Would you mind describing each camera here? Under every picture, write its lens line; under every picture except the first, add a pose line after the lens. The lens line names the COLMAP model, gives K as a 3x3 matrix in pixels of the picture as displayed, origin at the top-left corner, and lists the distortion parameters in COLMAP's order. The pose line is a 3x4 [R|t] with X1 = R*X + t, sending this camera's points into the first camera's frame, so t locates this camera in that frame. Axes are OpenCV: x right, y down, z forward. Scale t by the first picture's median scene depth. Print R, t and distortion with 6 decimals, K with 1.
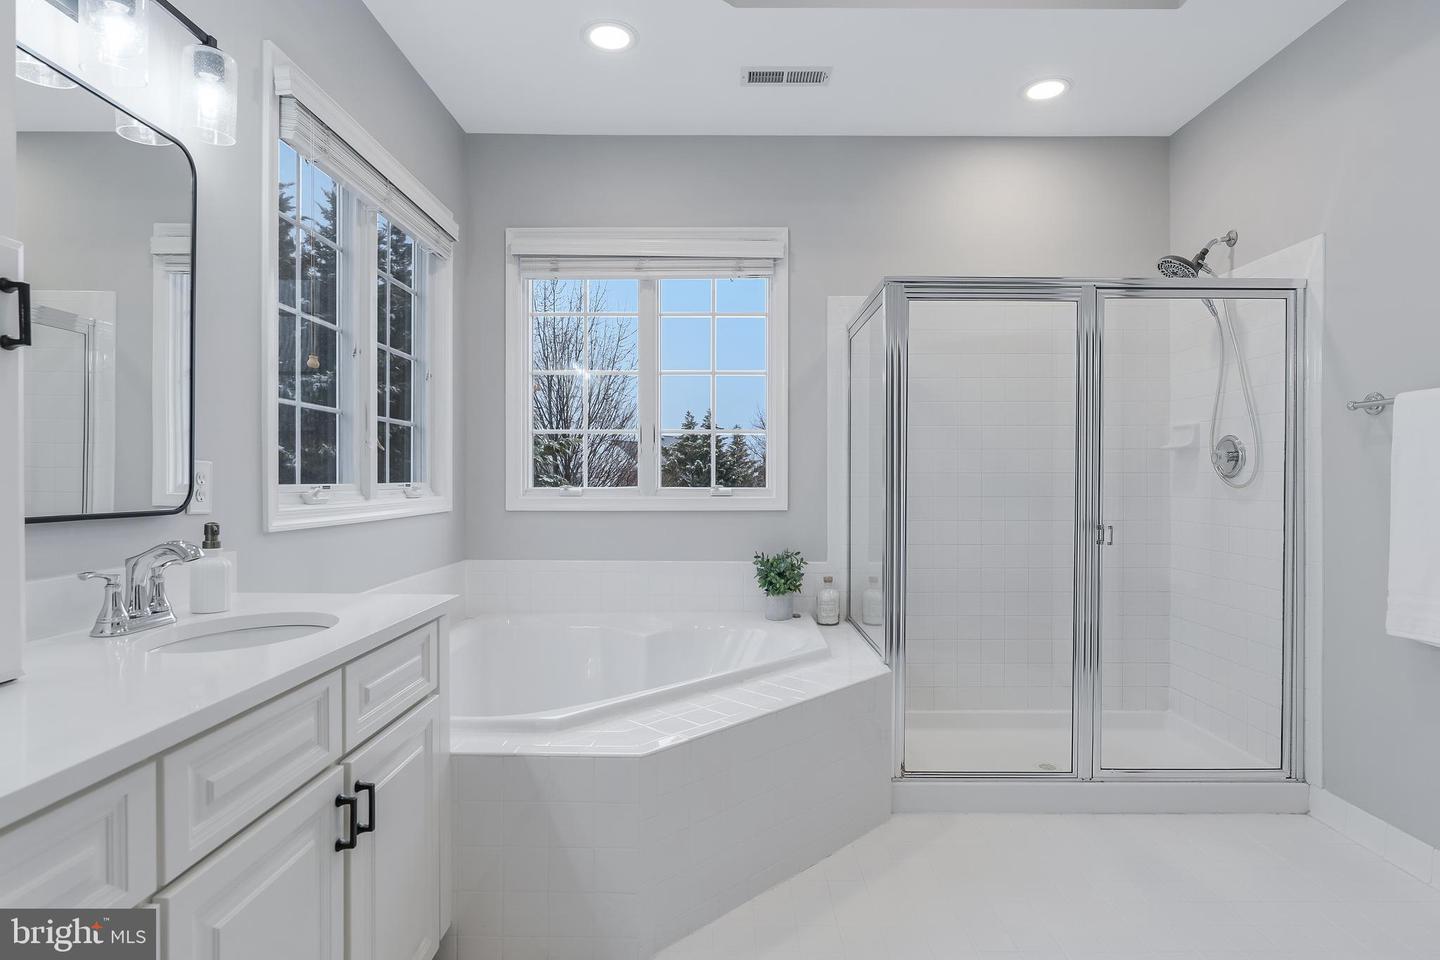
lens RADIAL K [[749.2, 0, 719.6], [0, 749.2, 481.5], [0, 0, 1]] dist [-0.002330, 0.000159]
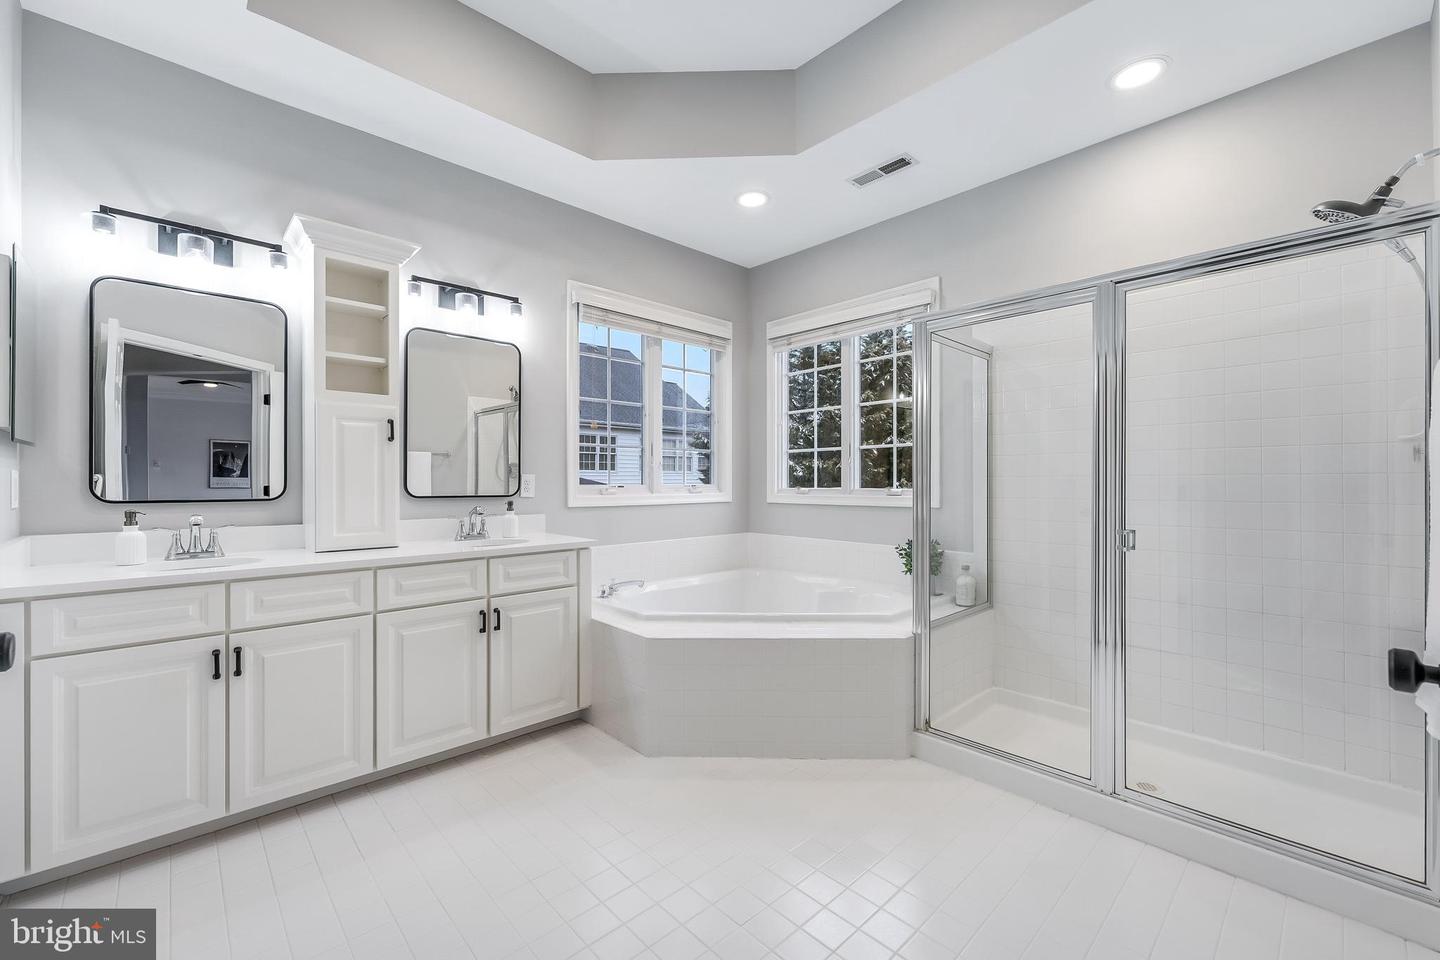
lens RADIAL K [[580.9, 0, 719.9], [0, 580.9, 479.9], [0, 0, 1]] dist [0.004115, 0.000194]
pose [[0.689466, -0.003504, -0.724309, 0.569877], [-0.001942, 0.999976, -0.006686, 0.000286], [0.724315, 0.006016, 0.689443, 0.096930]]
